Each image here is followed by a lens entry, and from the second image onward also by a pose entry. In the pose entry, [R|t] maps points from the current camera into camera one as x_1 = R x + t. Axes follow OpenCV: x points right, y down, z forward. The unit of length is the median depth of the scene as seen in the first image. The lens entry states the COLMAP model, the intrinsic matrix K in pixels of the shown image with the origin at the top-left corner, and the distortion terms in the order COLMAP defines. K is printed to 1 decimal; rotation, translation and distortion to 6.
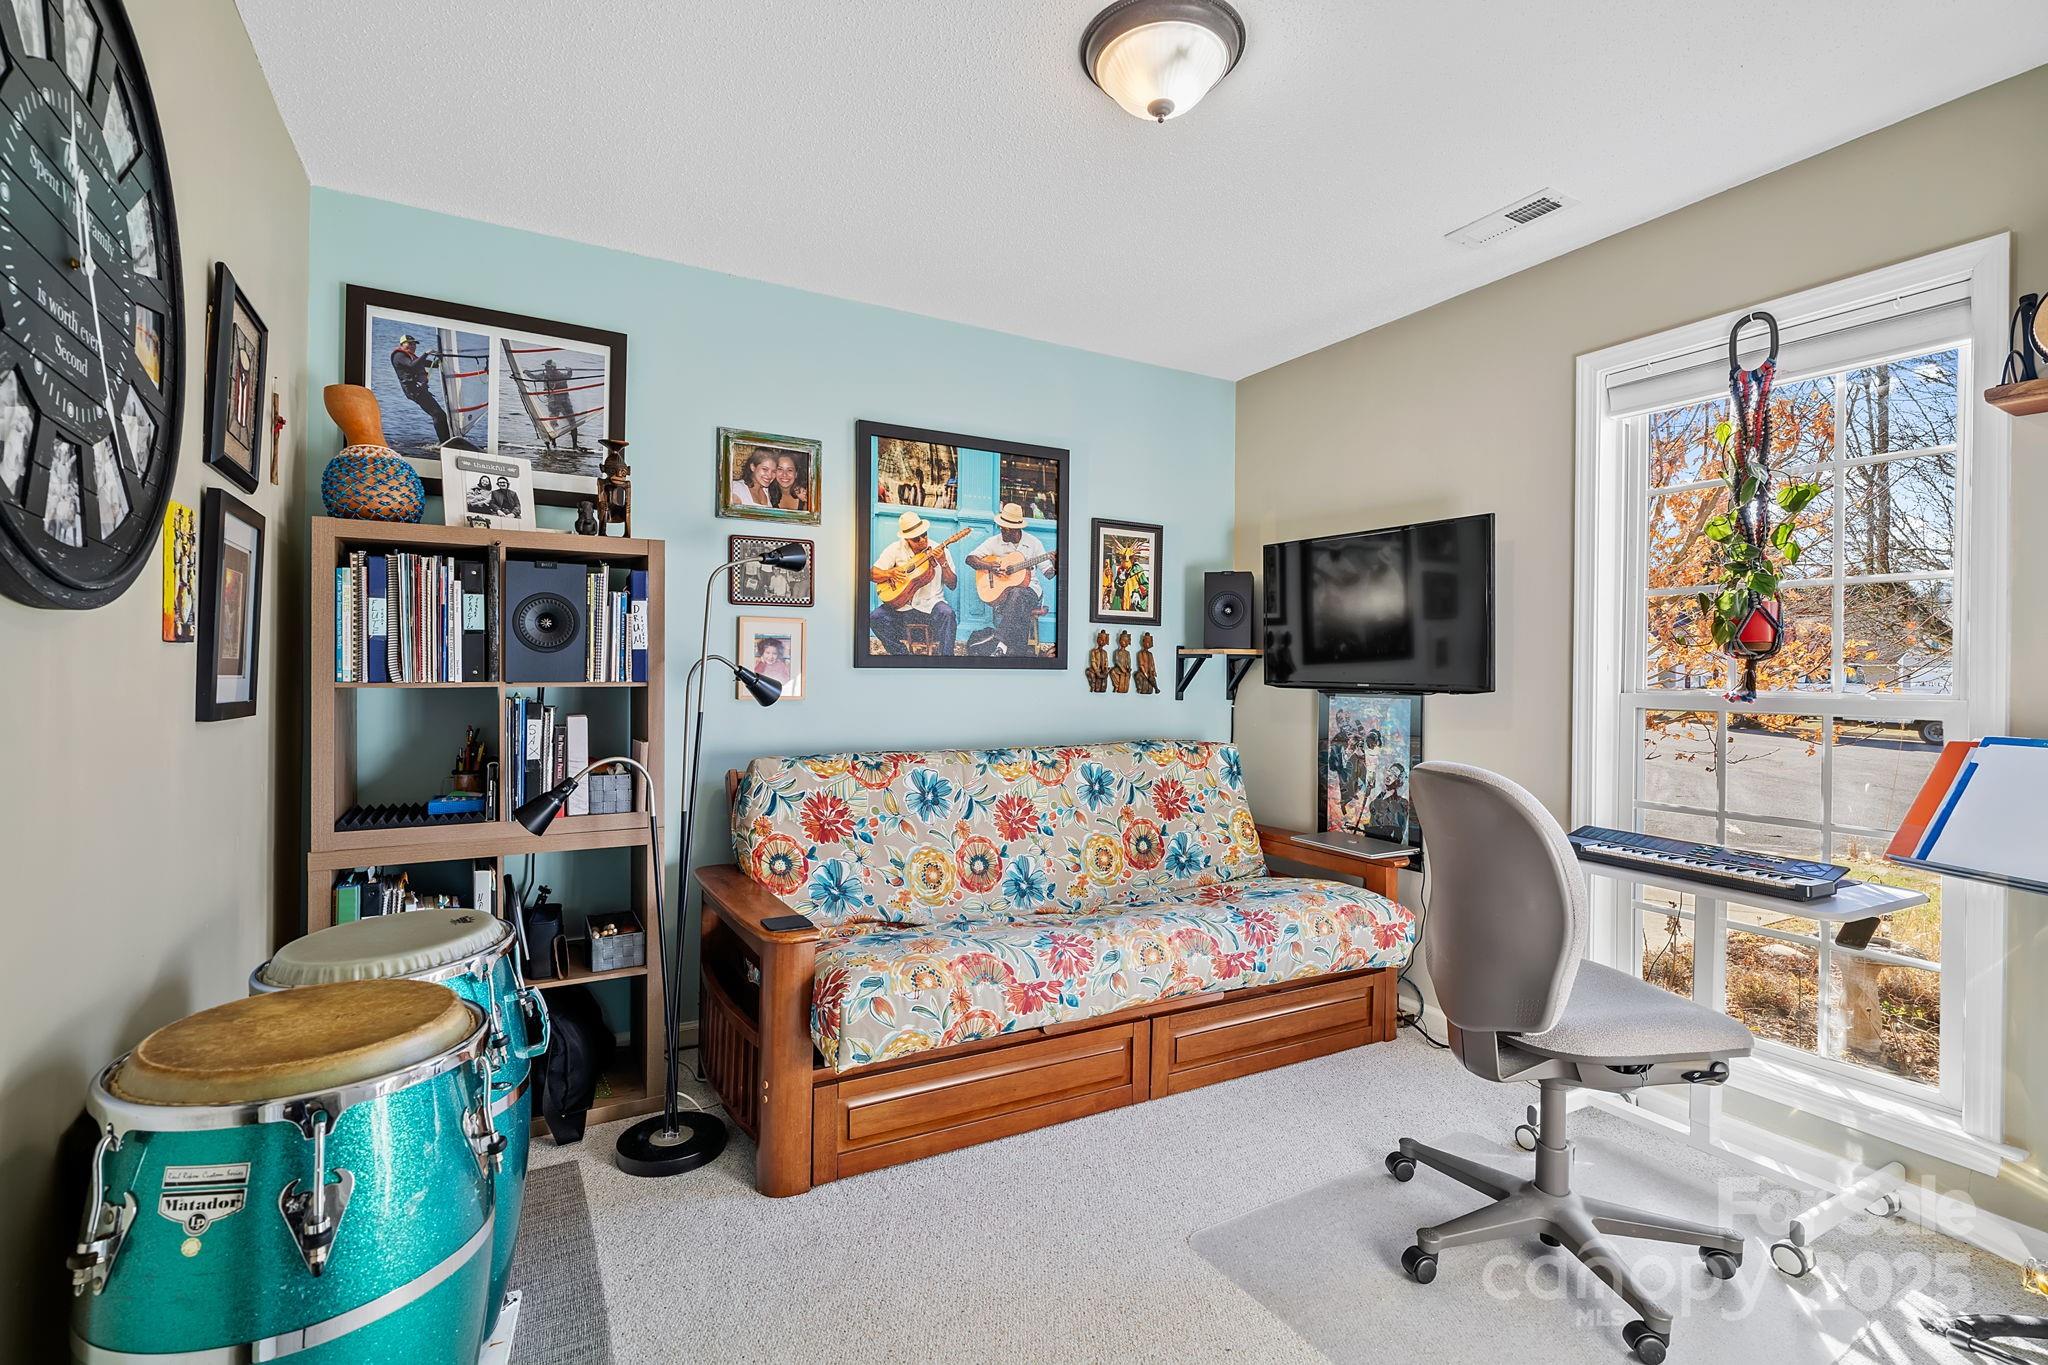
lens RADIAL K [[947.5, 0, 1024.0], [0, 947.5, 682.5], [0, 0, 1]] dist [-0.001973, -0.000268]
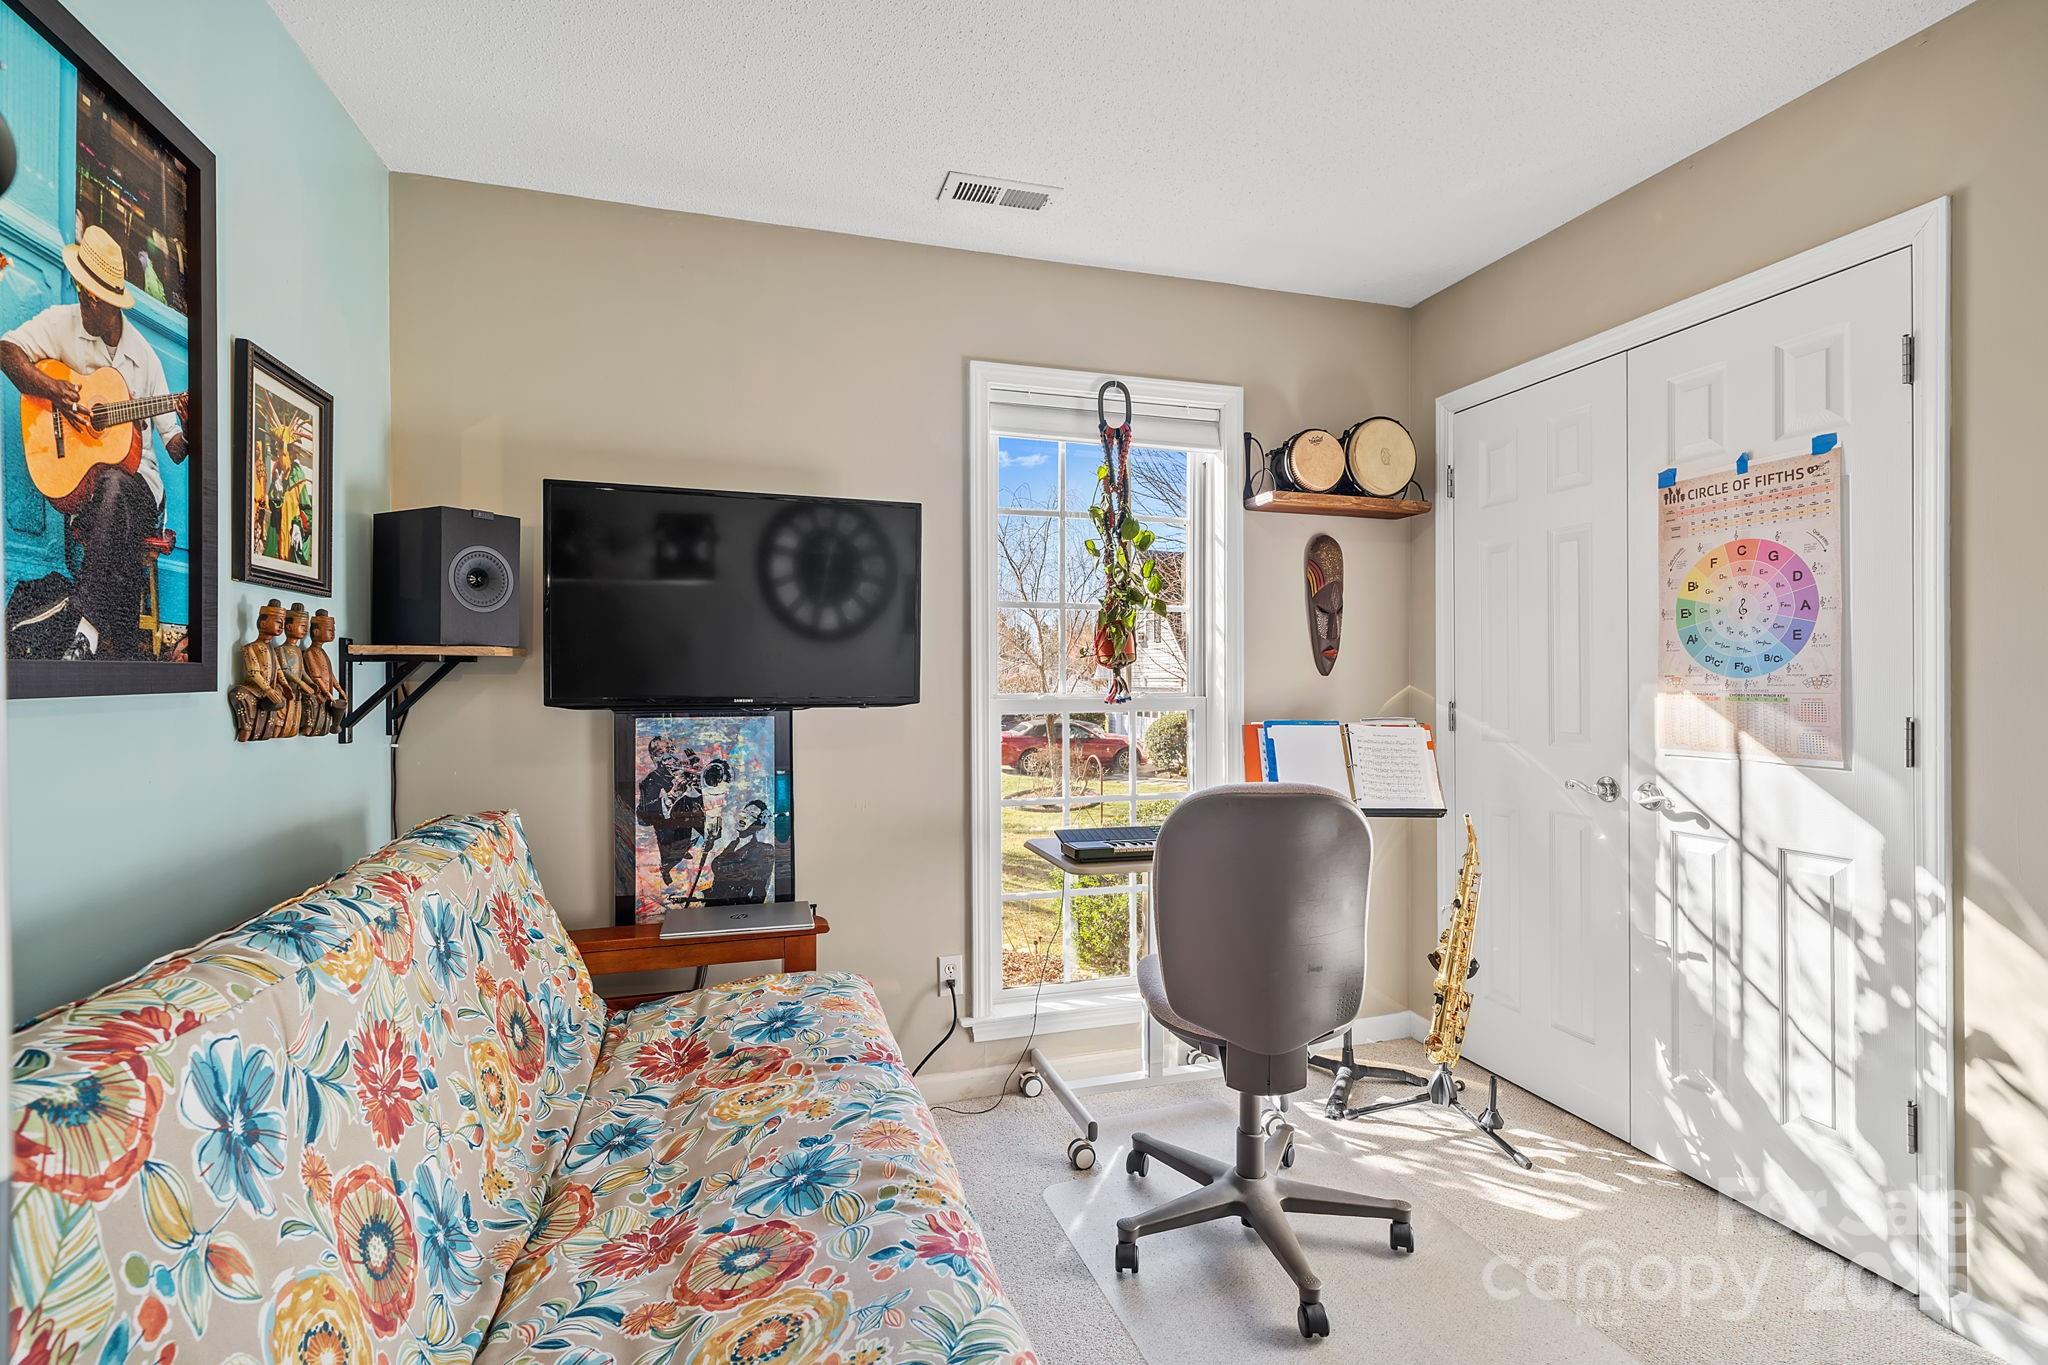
lens RADIAL K [[947.5, 0, 1024.0], [0, 947.5, 682.5], [0, 0, 1]] dist [-0.001973, -0.000268]
pose [[0.190122, -0.022393, 0.981505, -0.304092], [0.014739, 0.999692, 0.019953, -0.021625], [-0.981650, 0.010673, 0.190393, 0.605519]]
